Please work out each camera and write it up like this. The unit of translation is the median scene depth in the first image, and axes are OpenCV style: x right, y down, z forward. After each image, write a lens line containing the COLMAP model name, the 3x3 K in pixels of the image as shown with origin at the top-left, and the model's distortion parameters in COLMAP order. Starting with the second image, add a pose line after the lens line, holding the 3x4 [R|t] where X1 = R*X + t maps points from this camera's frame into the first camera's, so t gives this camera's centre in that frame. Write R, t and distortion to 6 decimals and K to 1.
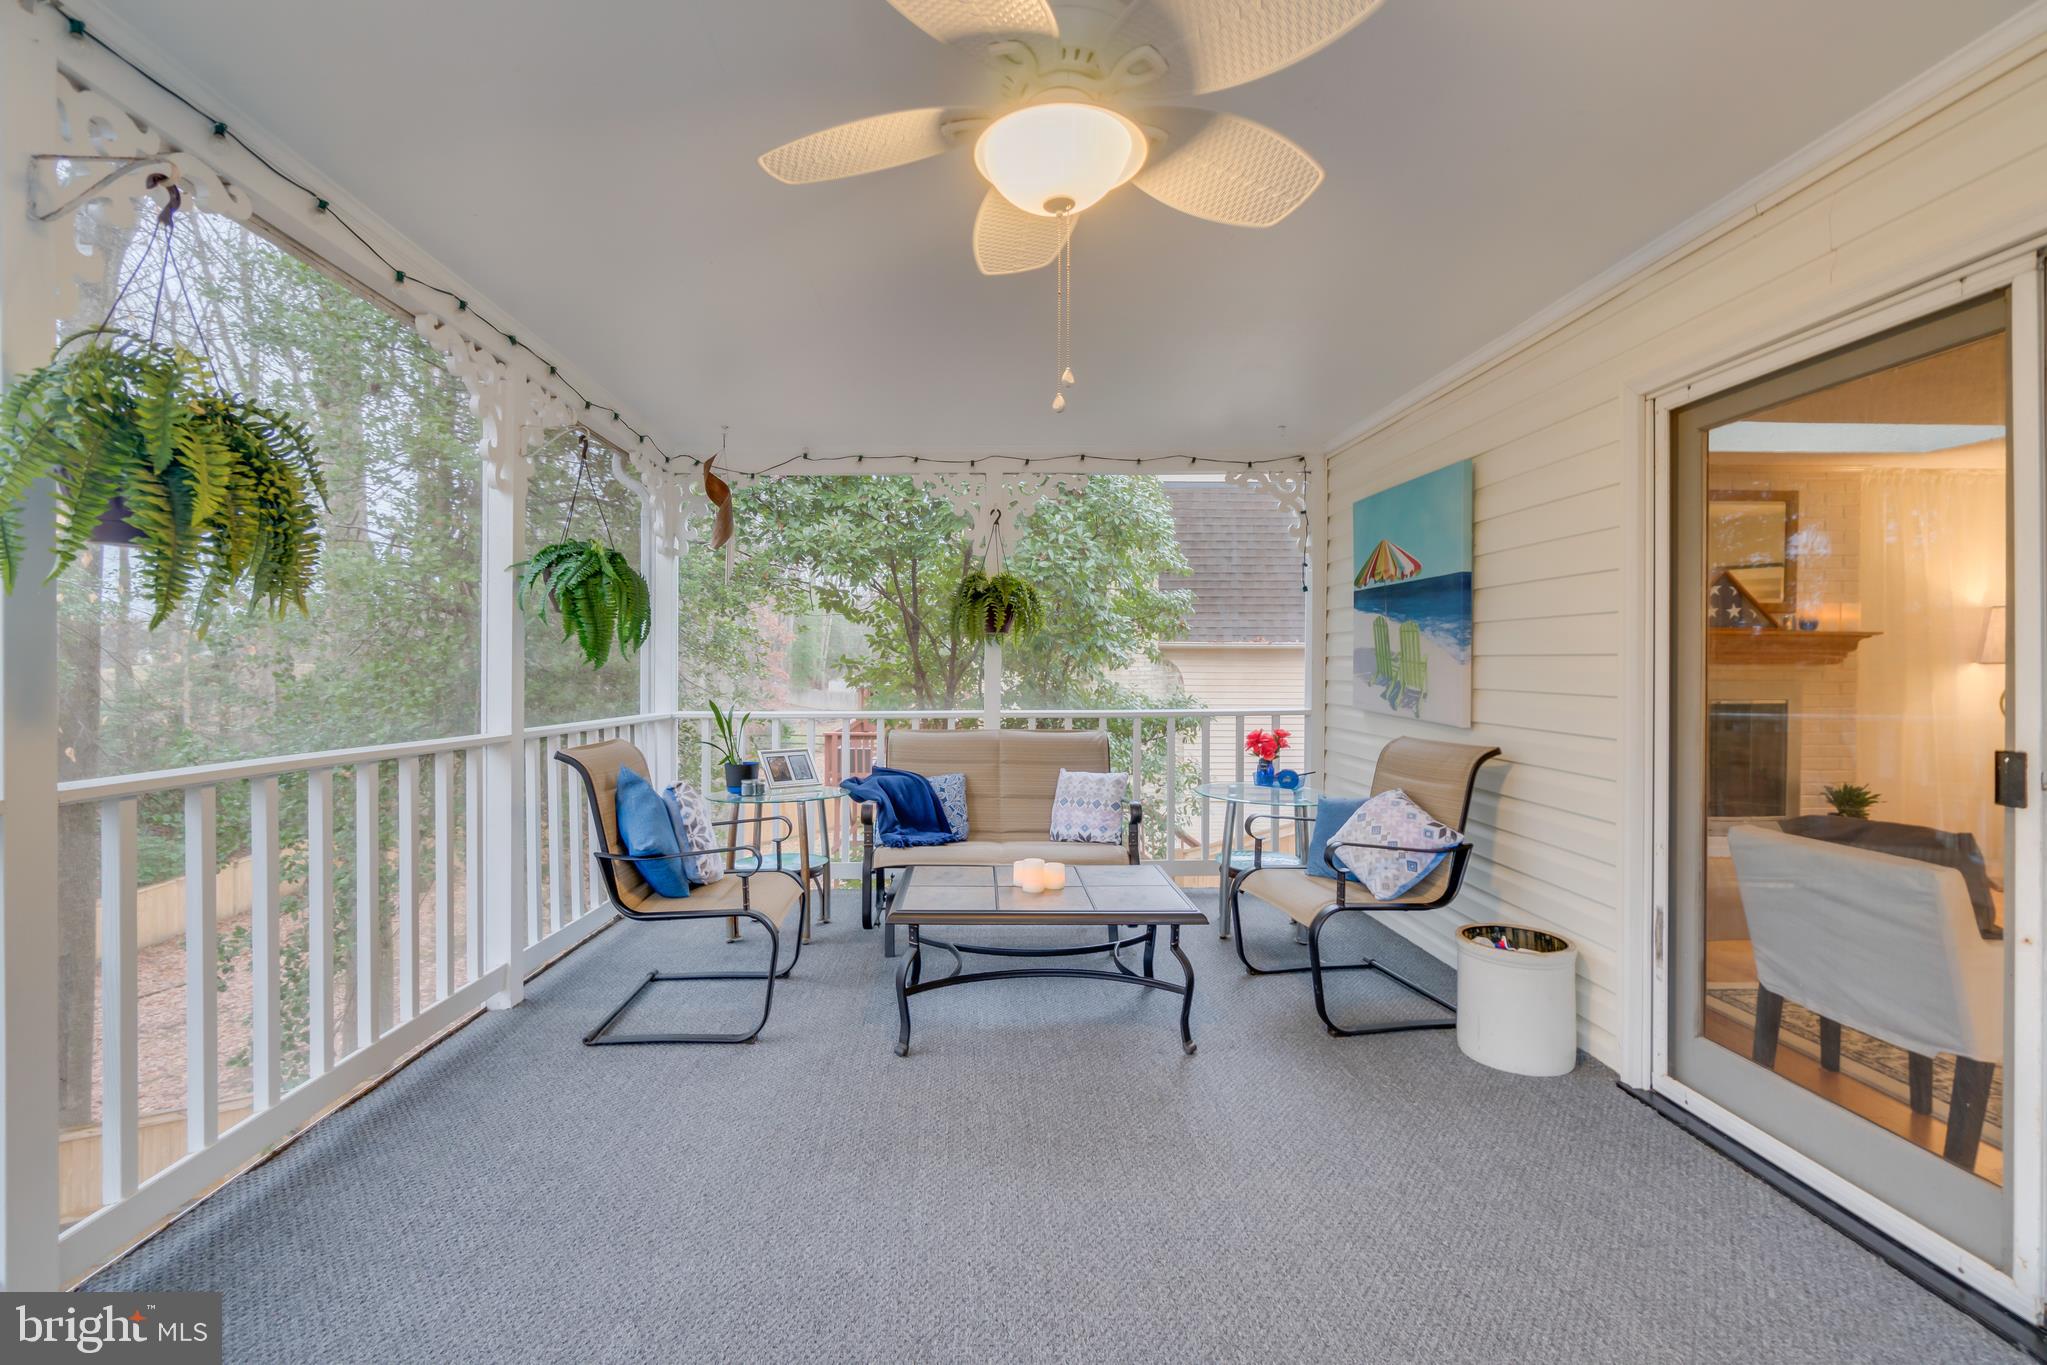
lens RADIAL K [[889.0, 0, 998.0], [0, 889.0, 671.1], [0, 0, 1]] dist [-0.004630, -0.000212]
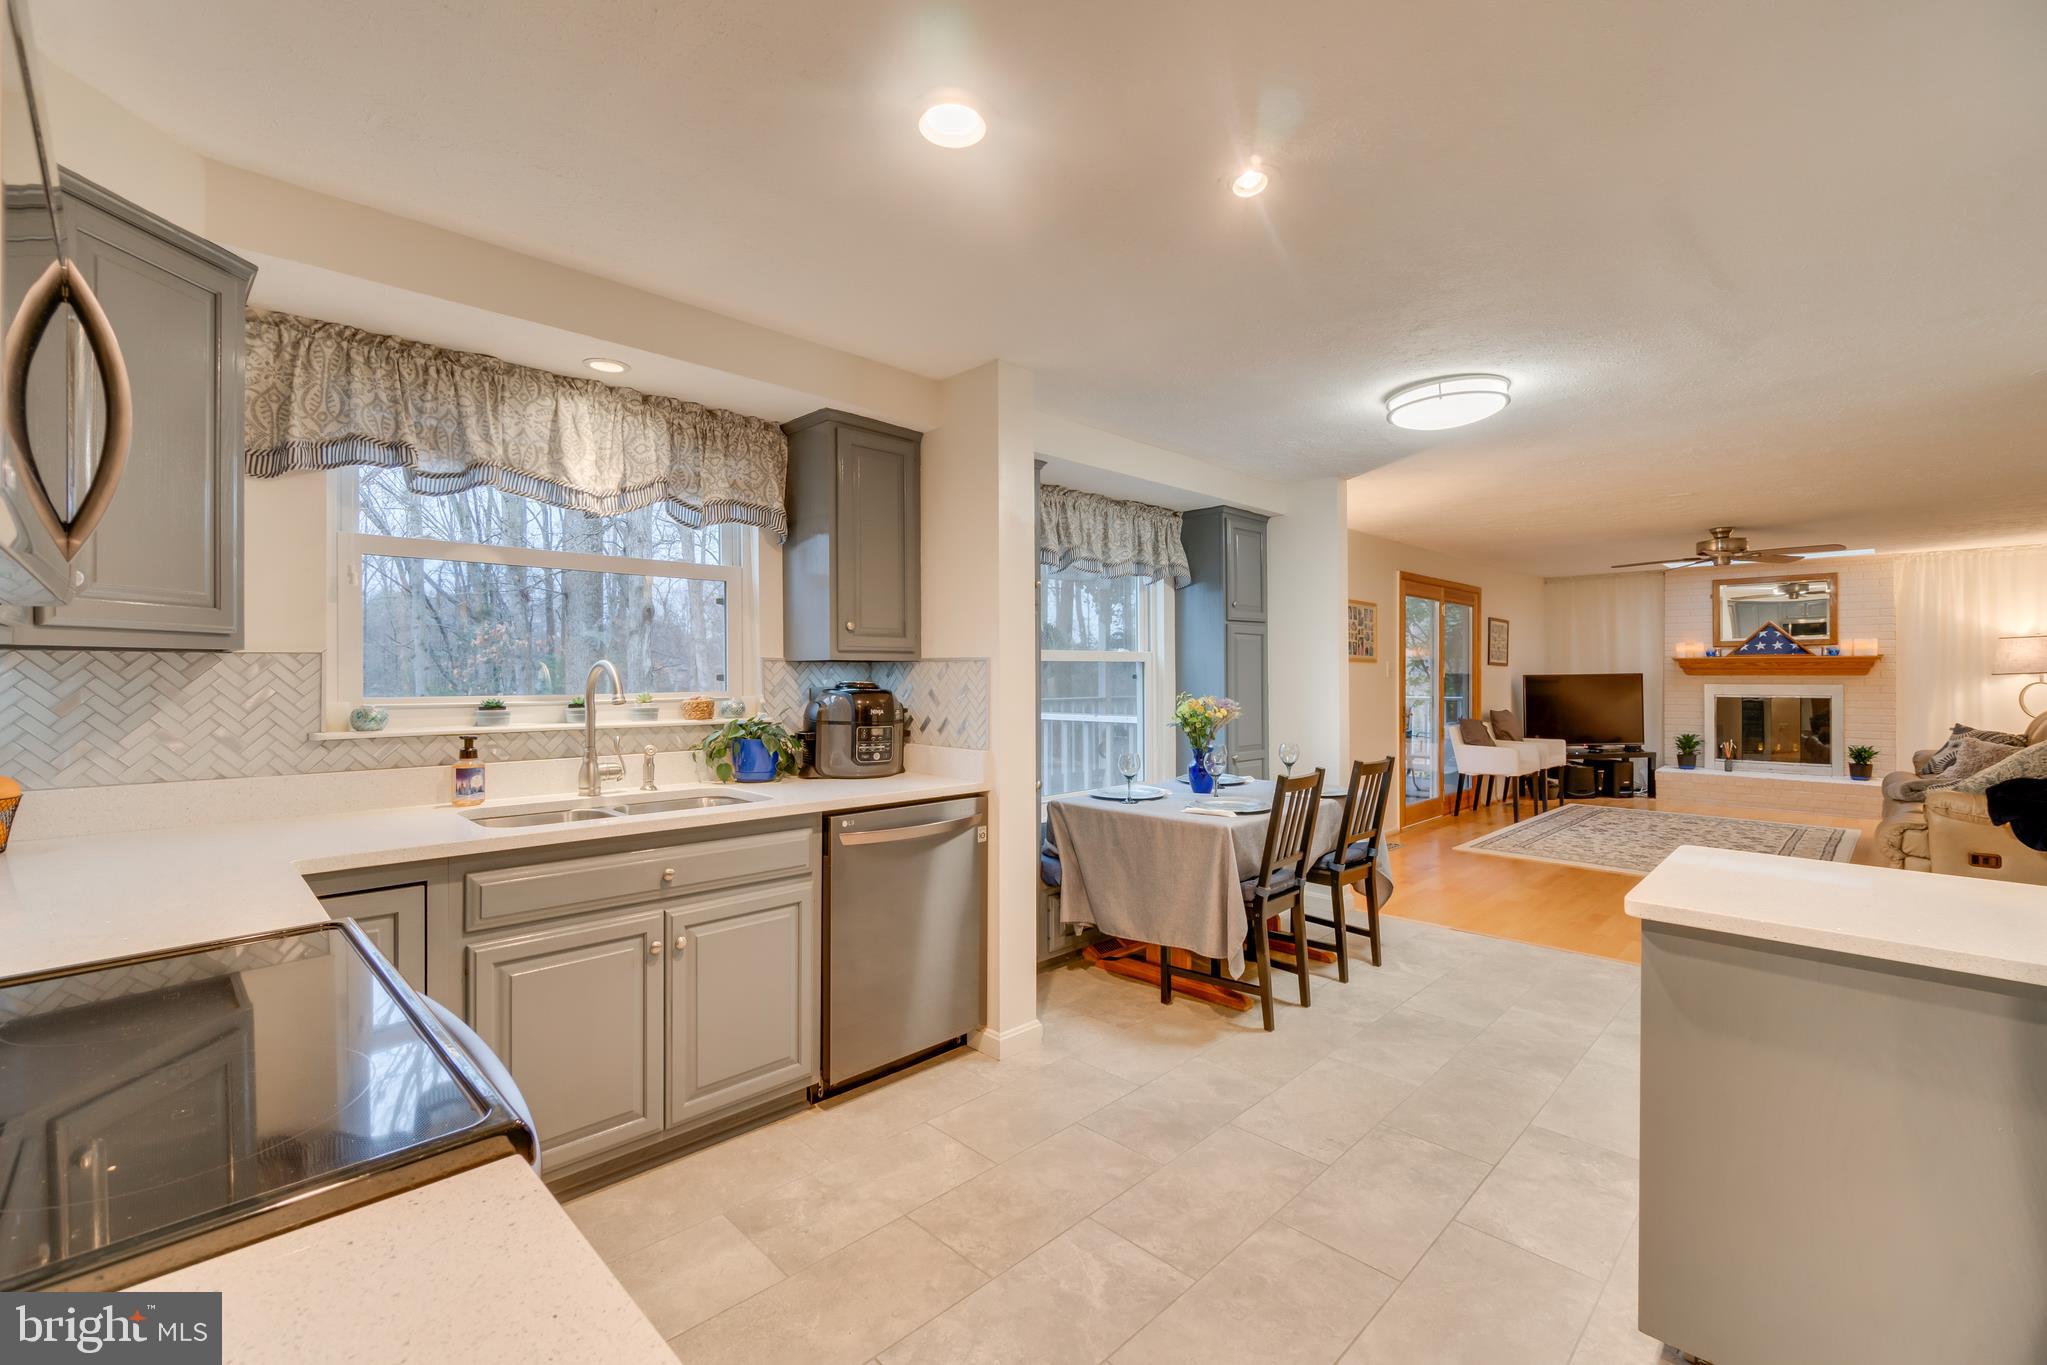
lens RADIAL K [[880.2, 0, 1024.2], [0, 880.2, 672.1], [0, 0, 1]] dist [-0.006143, 0.000044]
pose [[0.677600, -0.004835, -0.735415, 1.358615], [0.000049, 0.999979, -0.006530, -0.003616], [0.735431, 0.004389, 0.677586, -1.584285]]
